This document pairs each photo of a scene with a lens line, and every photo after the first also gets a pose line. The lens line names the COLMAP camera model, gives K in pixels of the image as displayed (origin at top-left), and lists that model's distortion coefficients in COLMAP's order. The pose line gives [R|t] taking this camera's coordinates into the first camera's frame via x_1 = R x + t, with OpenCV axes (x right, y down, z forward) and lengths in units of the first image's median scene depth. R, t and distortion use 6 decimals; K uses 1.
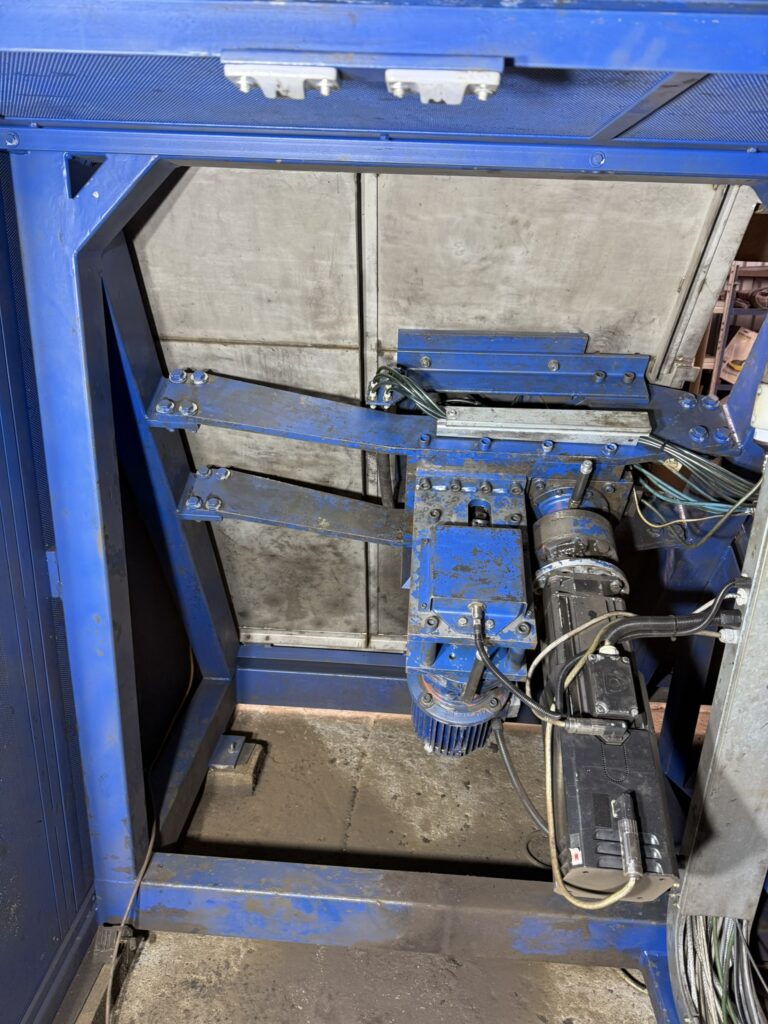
lens RADIAL K [[728.2, 0, 367.1], [0, 728.2, 526.3], [0, 0, 1]] dist [0.065613, -0.056889]
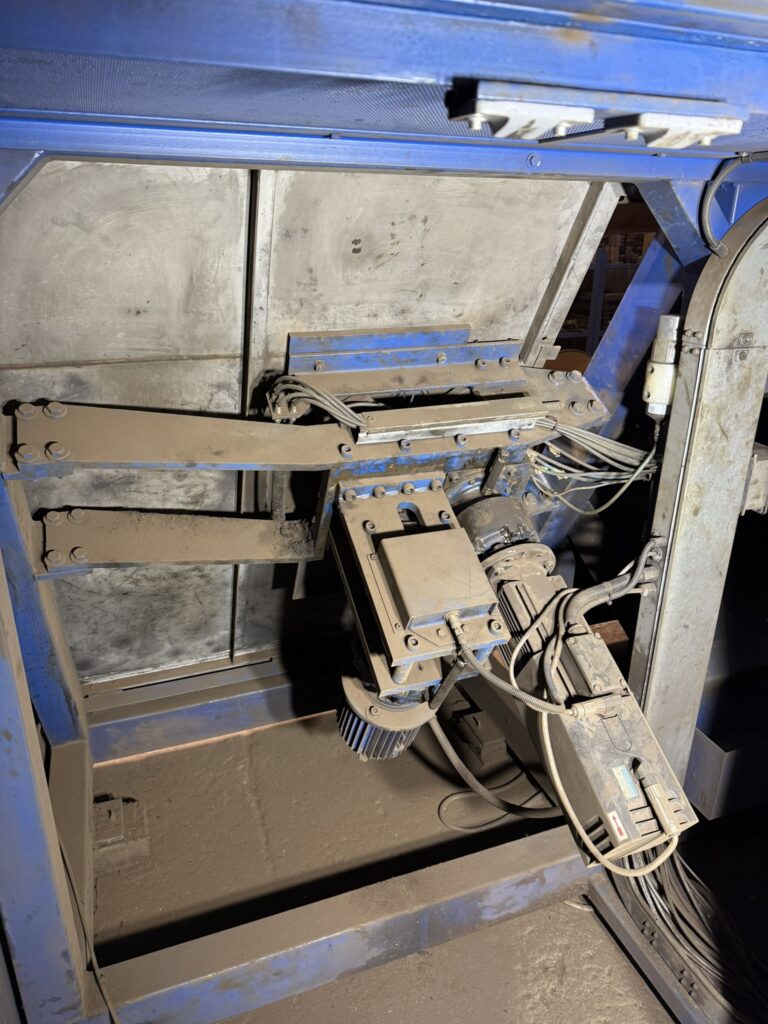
lens RADIAL K [[728.2, 0, 385.2], [0, 728.2, 515.9], [0, 0, 1]] dist [0.065613, -0.056889]
pose [[0.907721, -0.178230, 0.379837, -0.166284], [0.163073, 0.983983, 0.072007, -0.063955], [-0.386587, -0.003421, 0.922247, 0.075724]]
